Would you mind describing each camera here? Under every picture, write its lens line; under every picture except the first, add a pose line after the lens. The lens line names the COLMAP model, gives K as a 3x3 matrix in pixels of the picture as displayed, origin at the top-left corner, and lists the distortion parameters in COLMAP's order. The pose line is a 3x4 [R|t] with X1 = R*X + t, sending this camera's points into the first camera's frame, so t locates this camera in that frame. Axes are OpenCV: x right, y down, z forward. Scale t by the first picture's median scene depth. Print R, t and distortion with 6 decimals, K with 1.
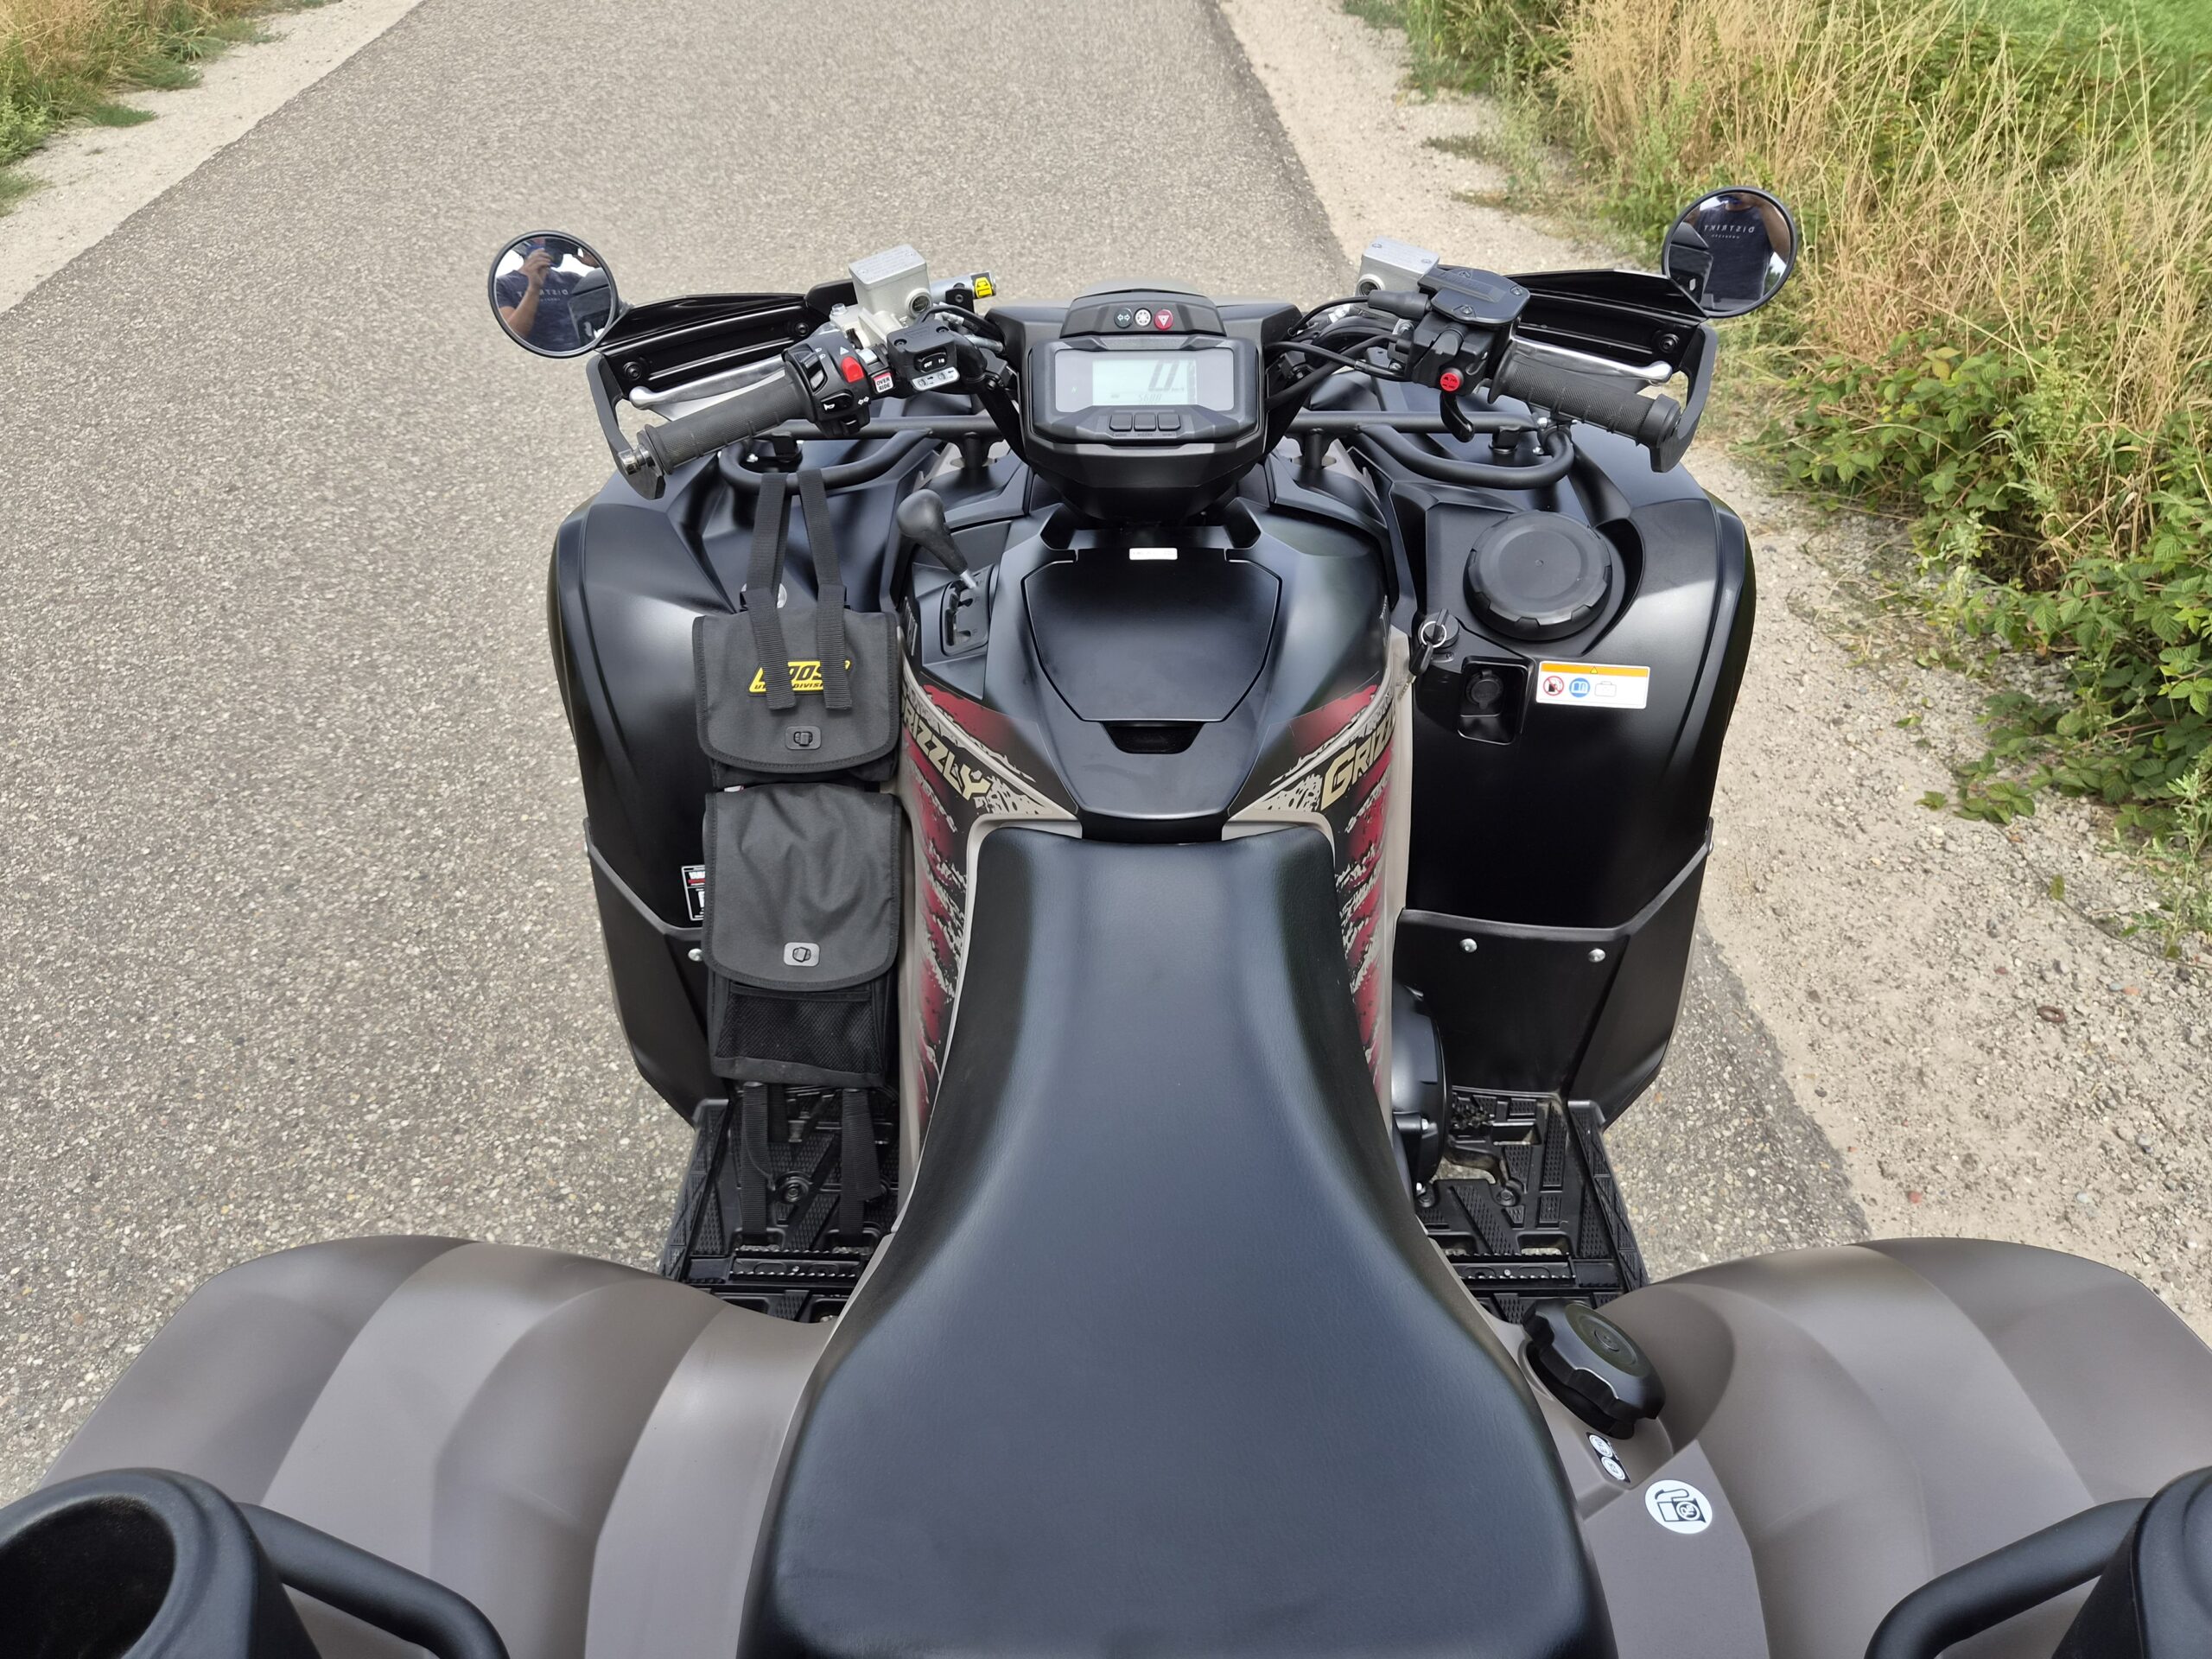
lens RADIAL K [[1459.3, 0, 1108.5], [0, 1459.3, 836.9], [0, 0, 1]] dist [0.047187, -0.050781]
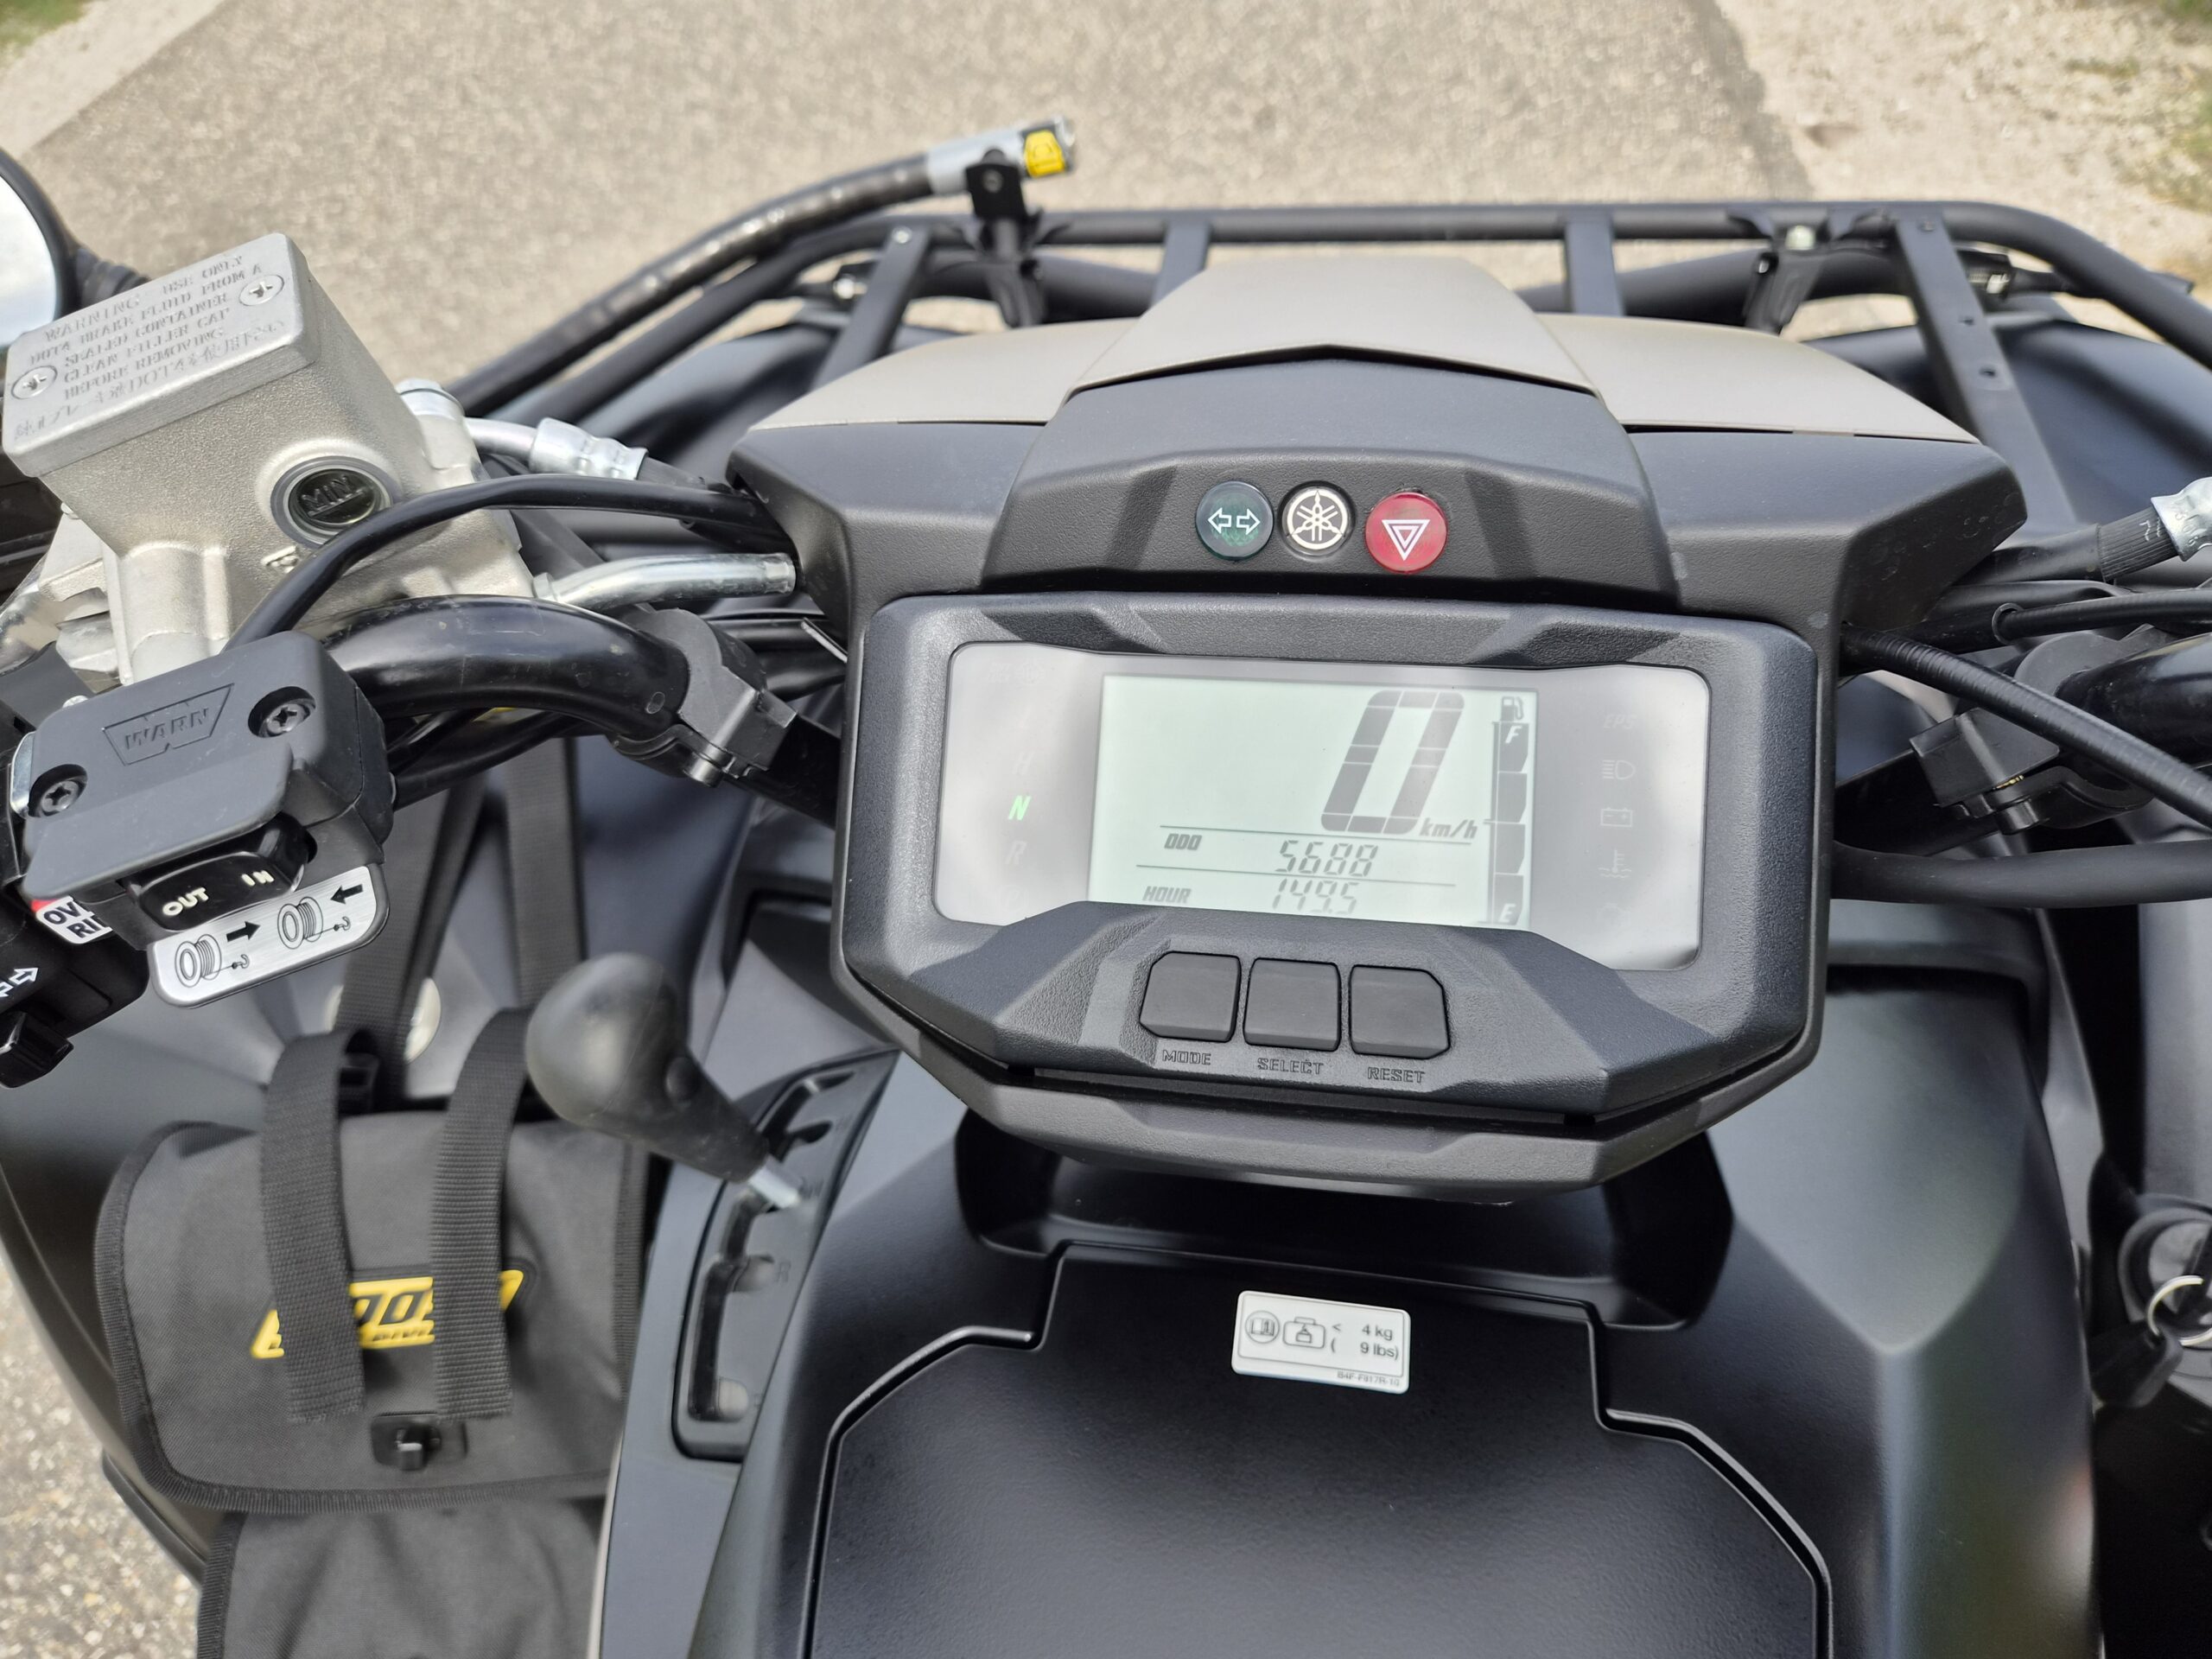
lens RADIAL K [[1459.3, 0, 1107.8], [0, 1459.3, 827.5], [0, 0, 1]] dist [0.047187, -0.050781]
pose [[0.986479, 0.059508, -0.152704, 0.019774], [-0.038152, 0.989536, 0.139153, -0.228052], [0.159387, -0.131445, 0.978426, 0.514765]]
